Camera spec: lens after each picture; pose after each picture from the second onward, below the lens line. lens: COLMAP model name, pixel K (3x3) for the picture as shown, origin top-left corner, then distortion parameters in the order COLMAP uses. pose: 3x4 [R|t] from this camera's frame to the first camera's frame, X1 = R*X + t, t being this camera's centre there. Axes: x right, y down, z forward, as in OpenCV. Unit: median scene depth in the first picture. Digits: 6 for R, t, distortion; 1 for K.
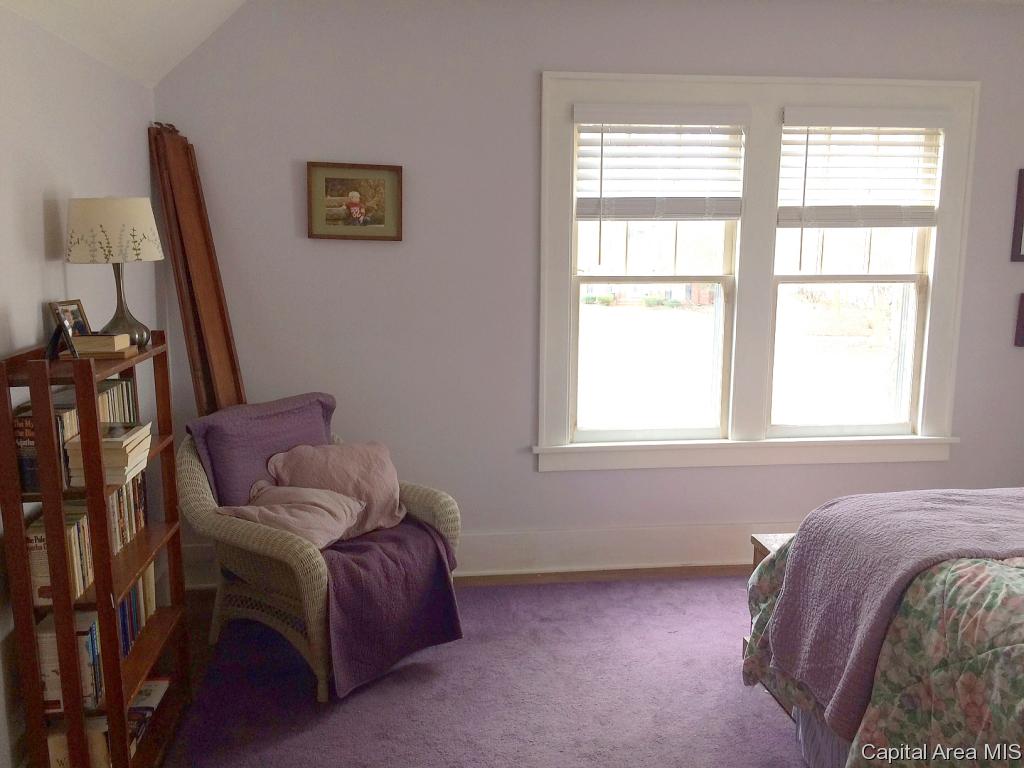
lens RADIAL K [[873.0, 0, 512.6], [0, 873.0, 385.9], [0, 0, 1]] dist [0.073347, -0.094467]
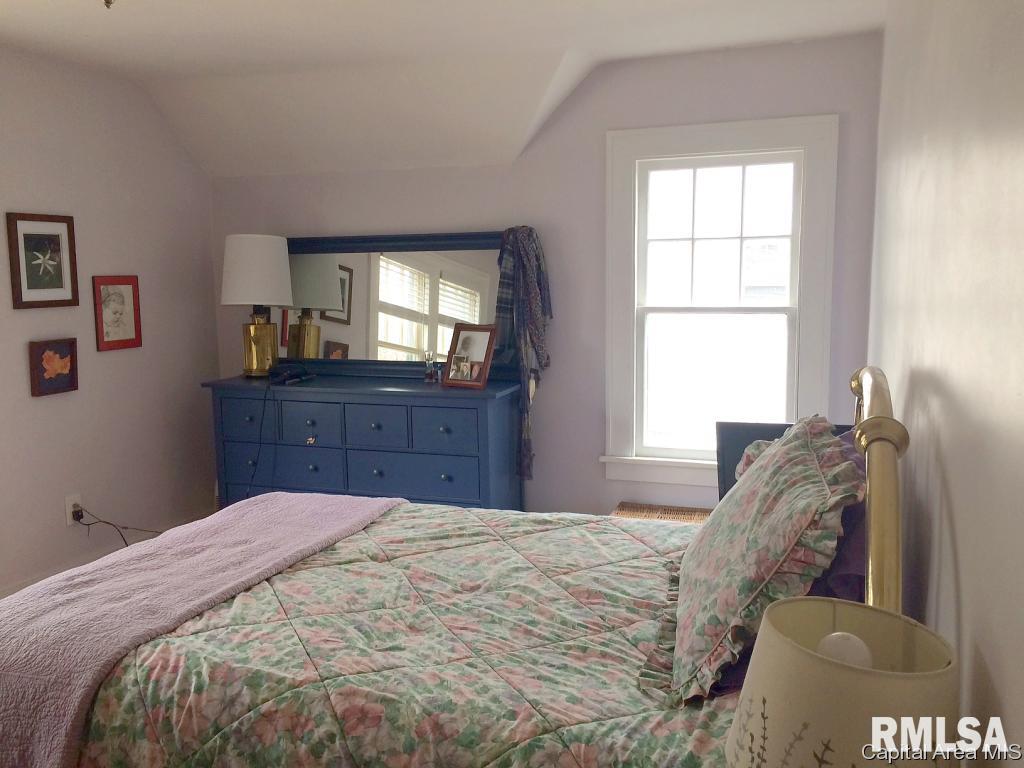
lens RADIAL K [[873.0, 0, 513.1], [0, 873.0, 383.8], [0, 0, 1]] dist [0.073347, -0.094467]
pose [[0.450675, -0.123987, 0.884036, -0.086520], [0.163306, 0.985047, 0.054901, -0.058635], [-0.877623, 0.119626, 0.464184, 0.227973]]
